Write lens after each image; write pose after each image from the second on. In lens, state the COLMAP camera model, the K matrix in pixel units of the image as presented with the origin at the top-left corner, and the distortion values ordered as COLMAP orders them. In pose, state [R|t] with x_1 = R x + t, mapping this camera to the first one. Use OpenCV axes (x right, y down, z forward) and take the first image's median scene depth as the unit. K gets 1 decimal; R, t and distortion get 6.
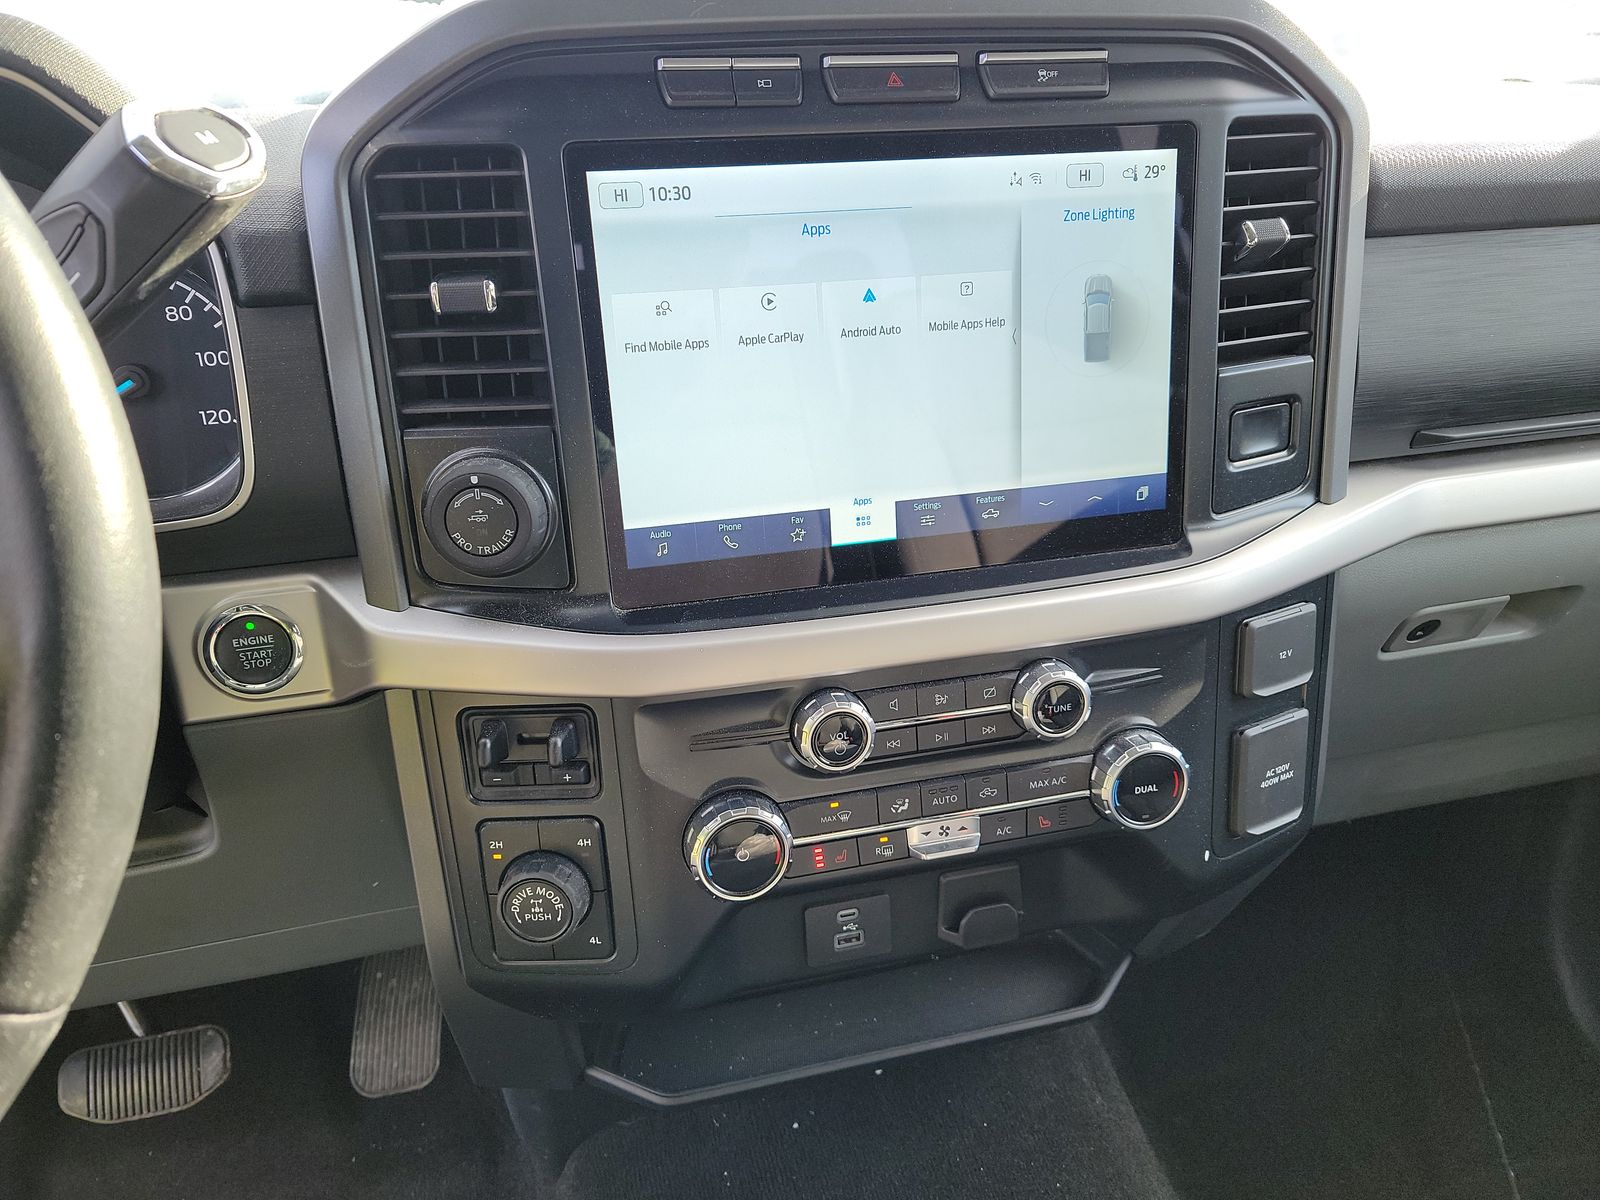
lens RADIAL K [[1091.8, 0, 808.7], [0, 1091.8, 591.6], [0, 0, 1]] dist [0.021562, -0.016527]
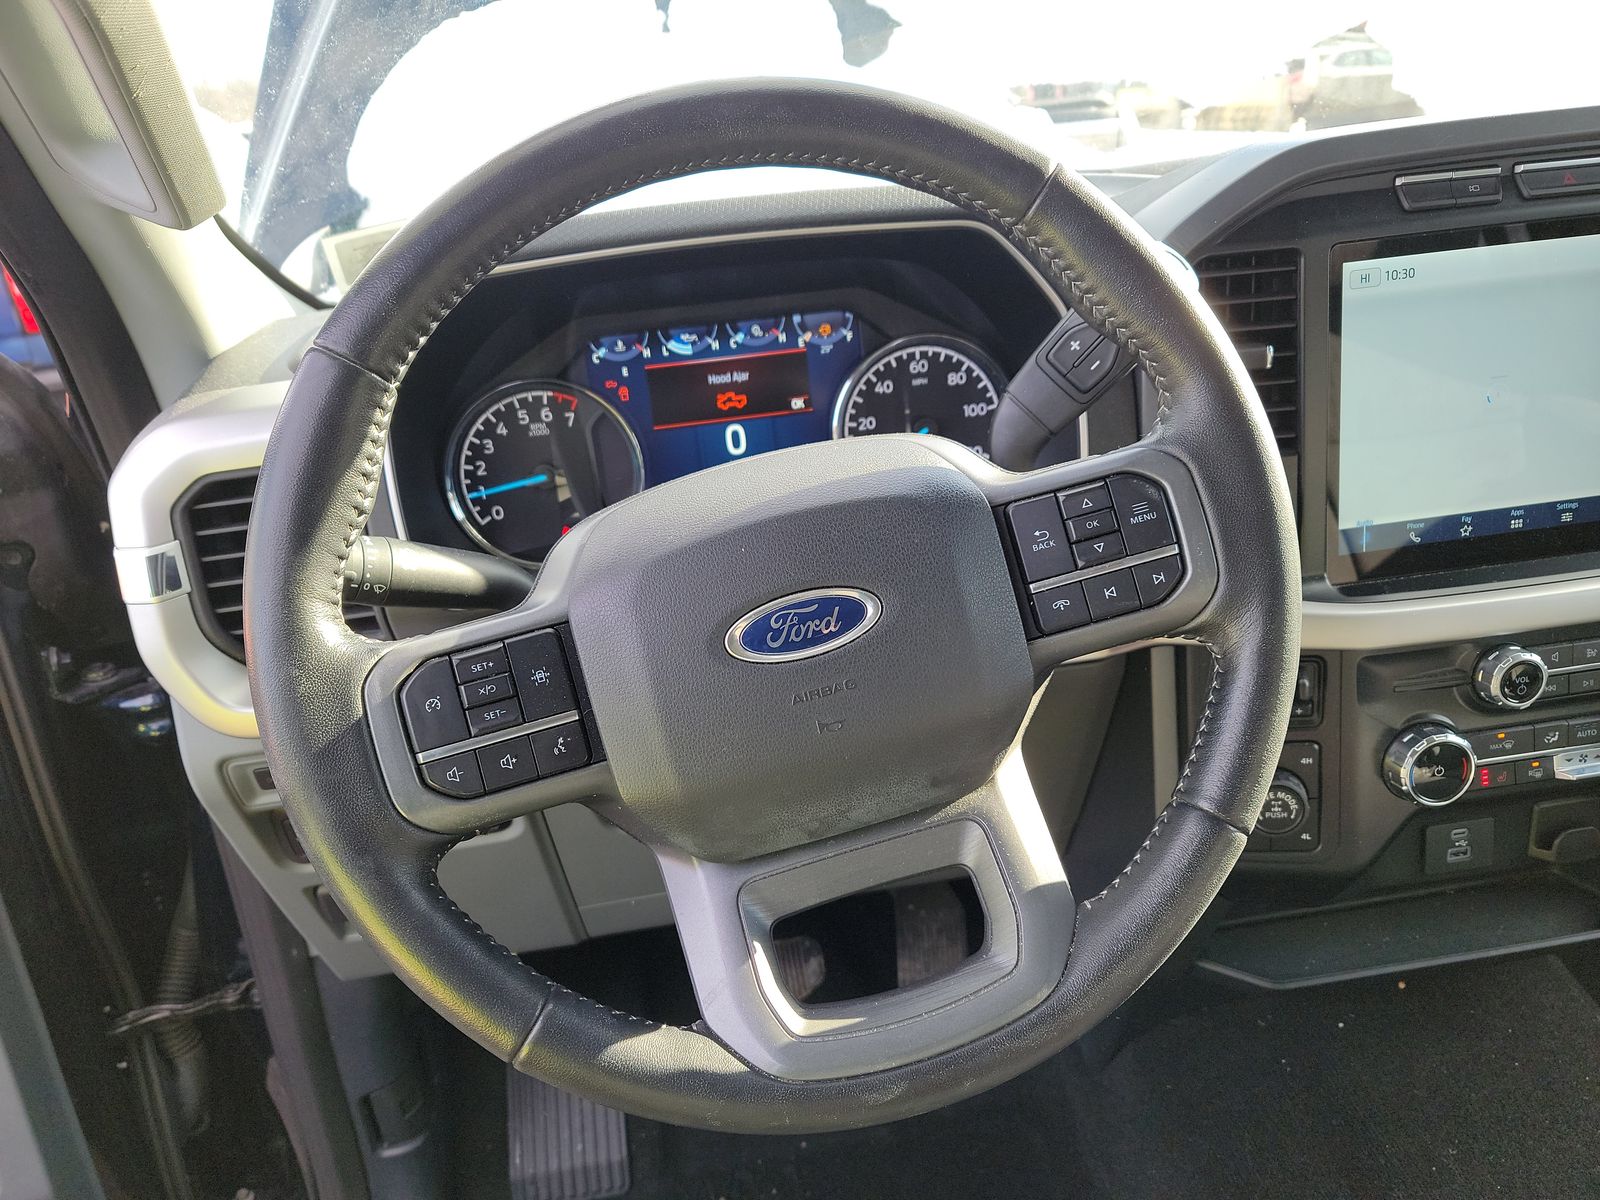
lens RADIAL K [[1091.8, 0, 794.2], [0, 1091.8, 608.3], [0, 0, 1]] dist [0.021562, -0.016527]
pose [[0.990128, -0.013853, -0.139477, -0.617938], [0.012972, 0.999890, -0.007225, 0.043767], [0.139562, 0.005344, 0.990199, -0.401105]]
